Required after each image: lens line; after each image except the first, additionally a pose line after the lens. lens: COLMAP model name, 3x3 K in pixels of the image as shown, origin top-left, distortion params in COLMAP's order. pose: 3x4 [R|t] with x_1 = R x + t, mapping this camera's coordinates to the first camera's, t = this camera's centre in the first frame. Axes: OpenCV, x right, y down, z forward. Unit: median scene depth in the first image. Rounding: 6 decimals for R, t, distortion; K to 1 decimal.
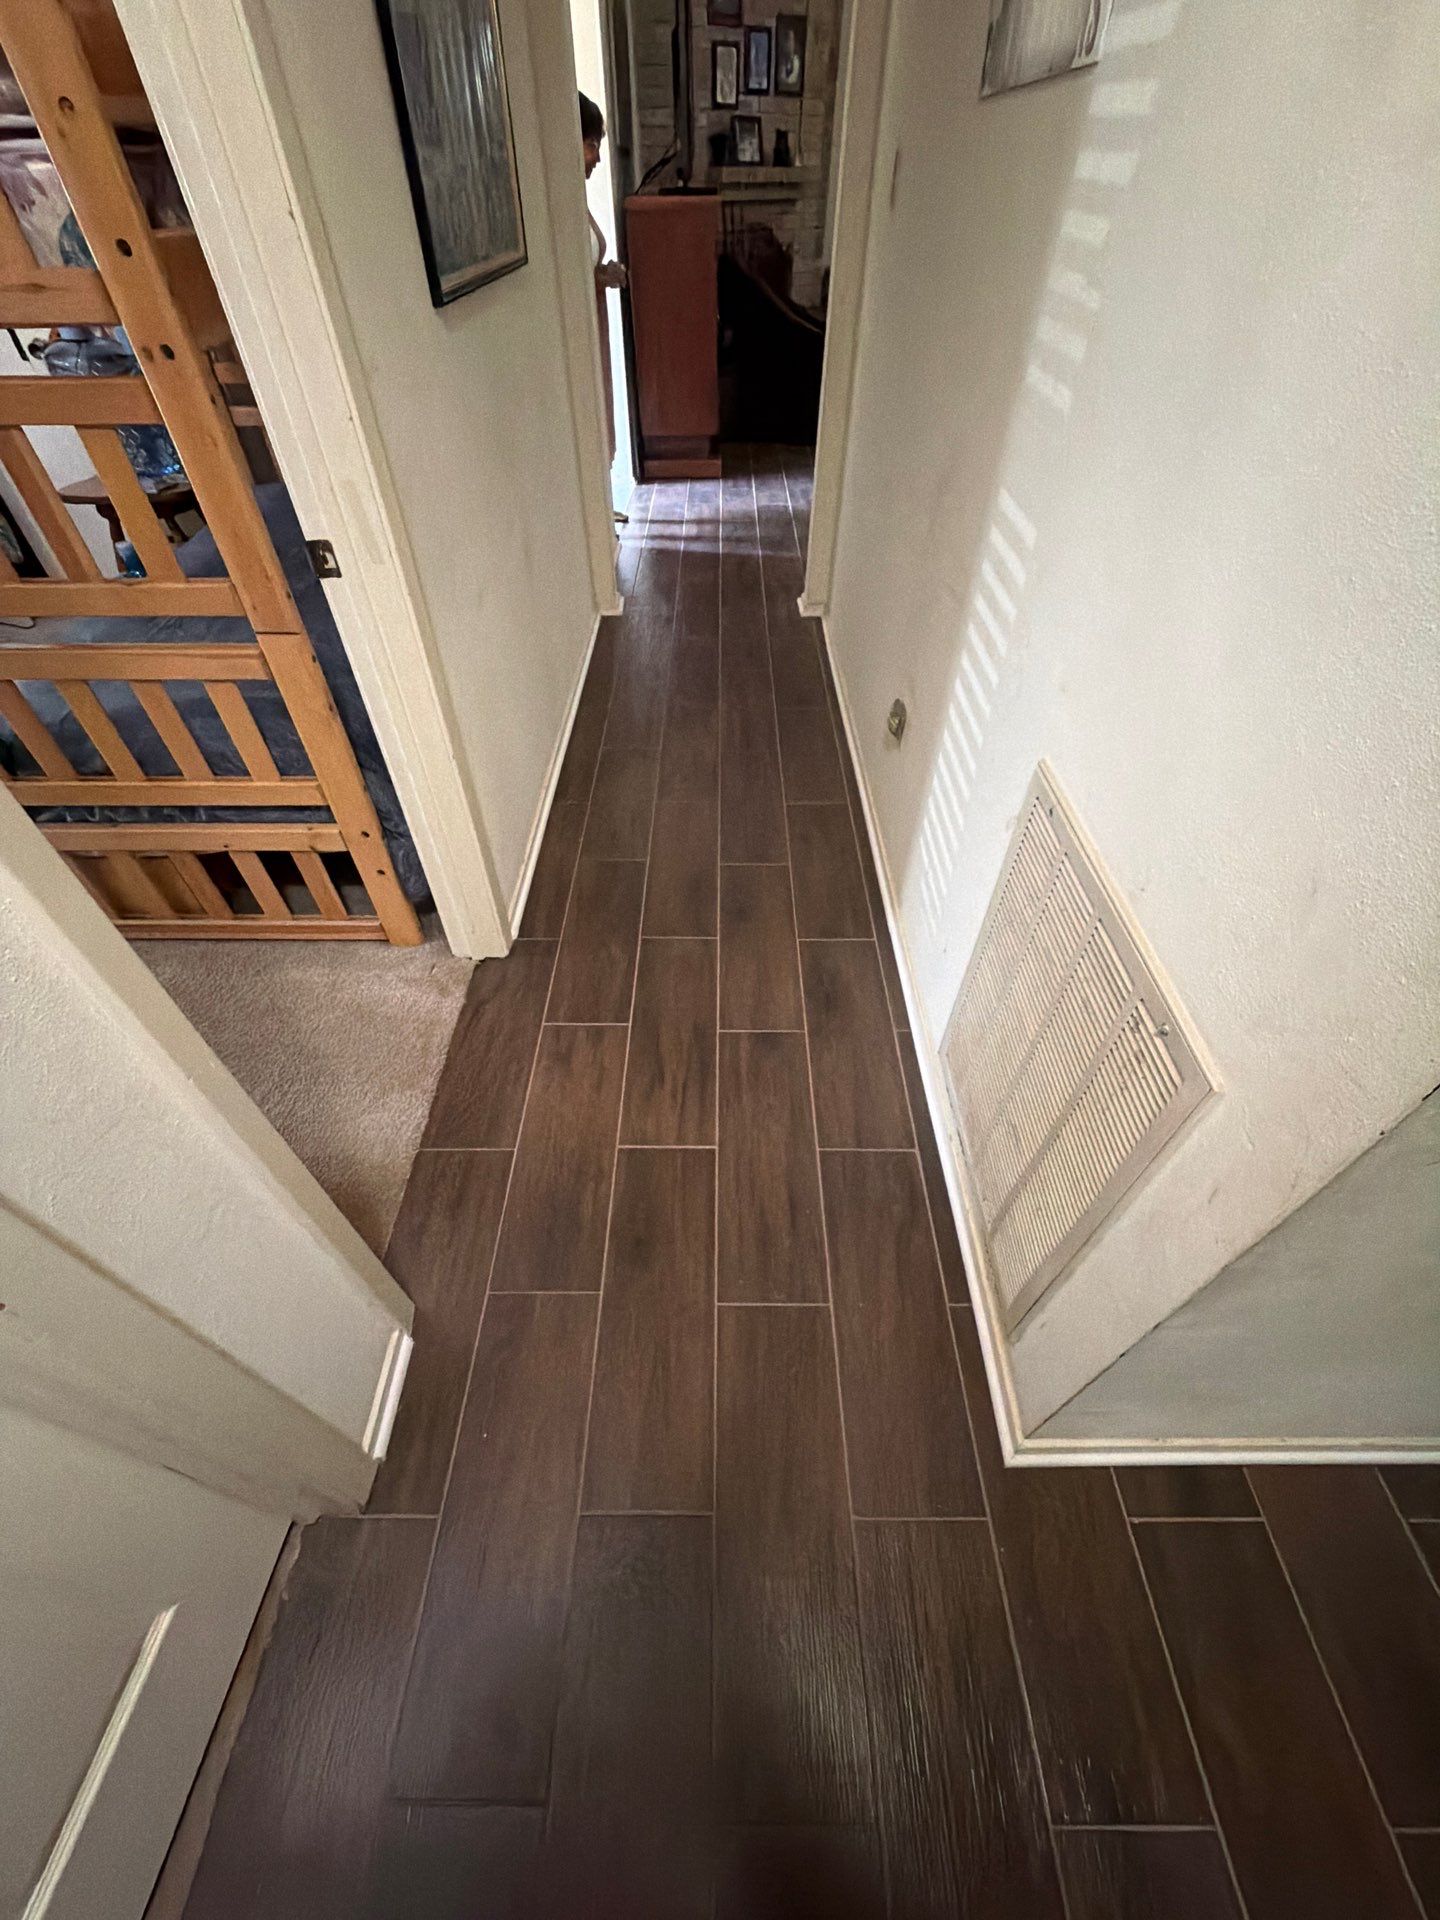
lens RADIAL K [[764.2, 0, 720.5], [0, 764.2, 956.1], [0, 0, 1]] dist [-0.001026, -0.000333]
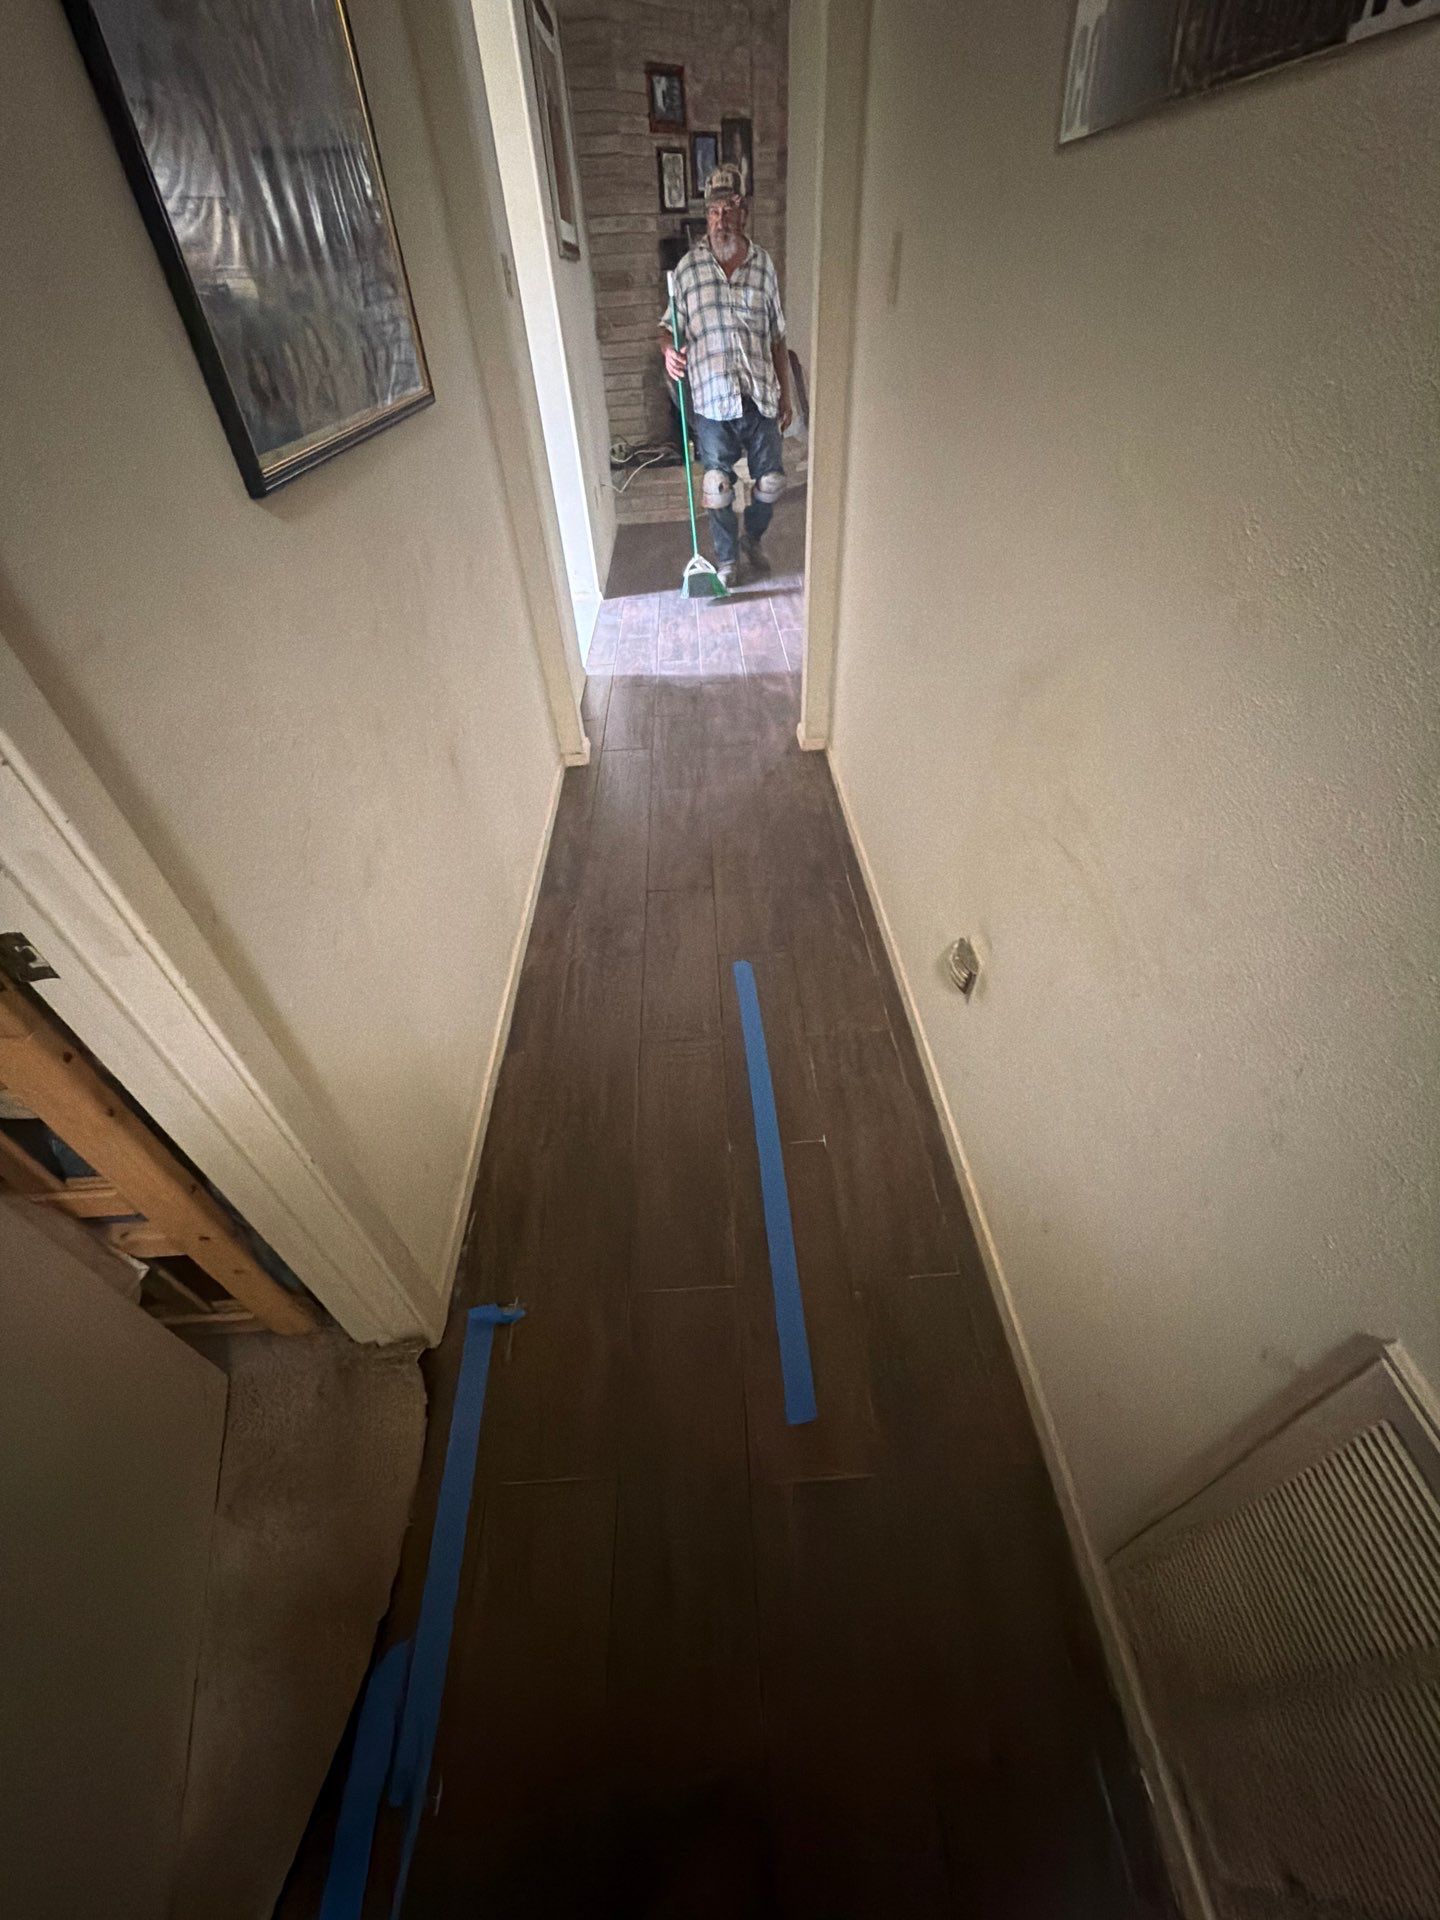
lens RADIAL K [[767.3, 0, 716.0], [0, 767.3, 954.3], [0, 0, 1]] dist [-0.003146, -0.000302]
pose [[0.997712, -0.067336, -0.006017, 0.003392], [0.066741, 0.995246, -0.070933, -0.333028], [0.010765, 0.070369, 0.997463, 0.320718]]
